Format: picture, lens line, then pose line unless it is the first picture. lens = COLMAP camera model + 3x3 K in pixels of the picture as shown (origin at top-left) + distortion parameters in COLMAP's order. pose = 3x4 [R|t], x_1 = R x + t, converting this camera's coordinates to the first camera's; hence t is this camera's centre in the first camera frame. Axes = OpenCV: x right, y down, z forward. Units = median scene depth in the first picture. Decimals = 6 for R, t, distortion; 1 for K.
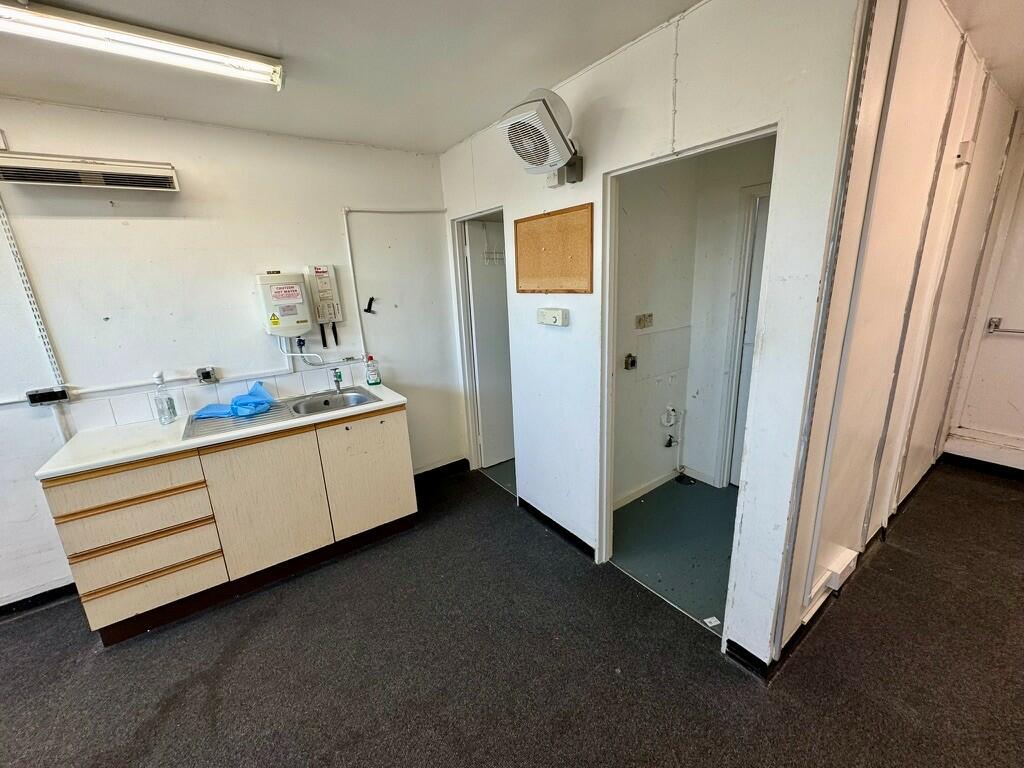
lens RADIAL K [[404.6, 0, 512.1], [0, 404.6, 381.8], [0, 0, 1]] dist [0.002533, 0.000027]
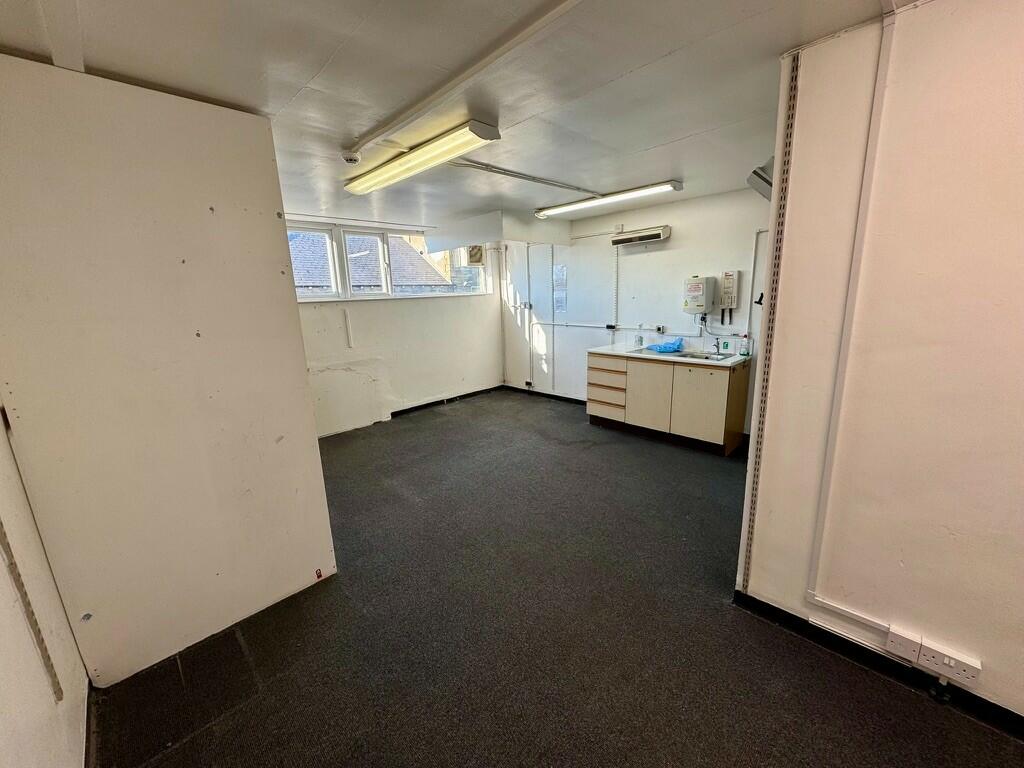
lens RADIAL K [[404.6, 0, 514.0], [0, 404.6, 384.0], [0, 0, 1]] dist [0.002533, 0.000027]
pose [[0.166031, 0.256661, -0.952134, 1.074190], [-0.224100, 0.950093, 0.217032, -0.031533], [0.960319, 0.177339, 0.215262, -0.053381]]
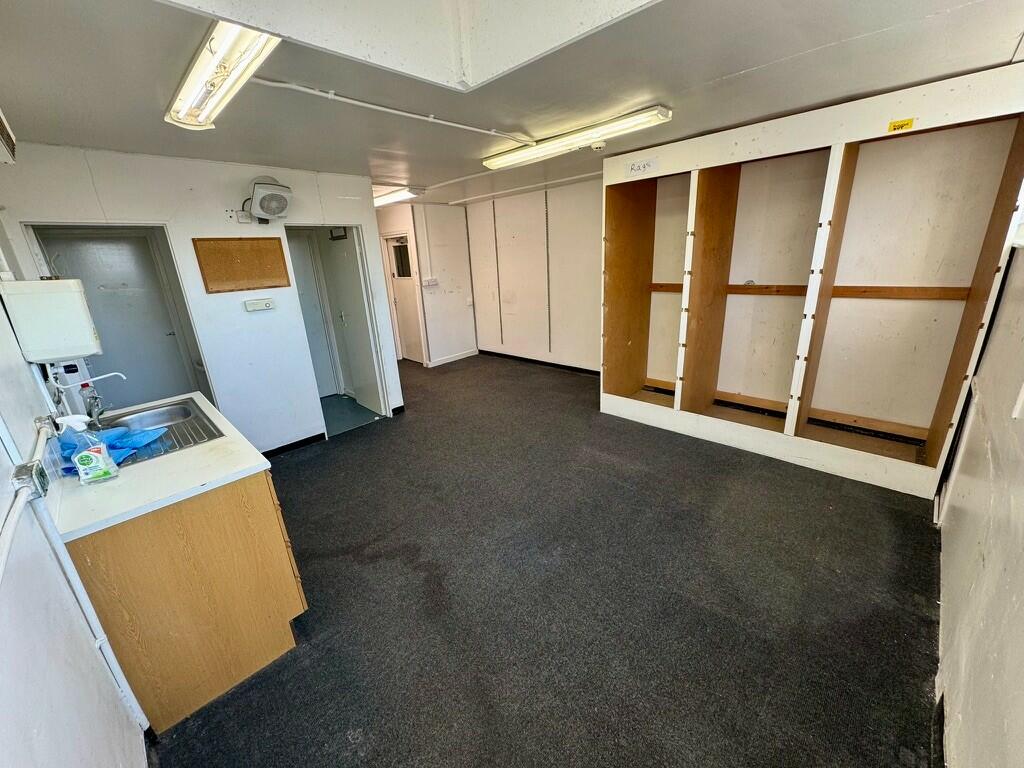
lens RADIAL K [[404.6, 0, 515.3], [0, 404.6, 383.3], [0, 0, 1]] dist [0.002533, 0.000027]
pose [[-0.181311, -0.249163, 0.951338, -1.541014], [0.306167, 0.904994, 0.295376, -0.043958], [-0.934552, 0.344824, -0.087800, 0.305181]]
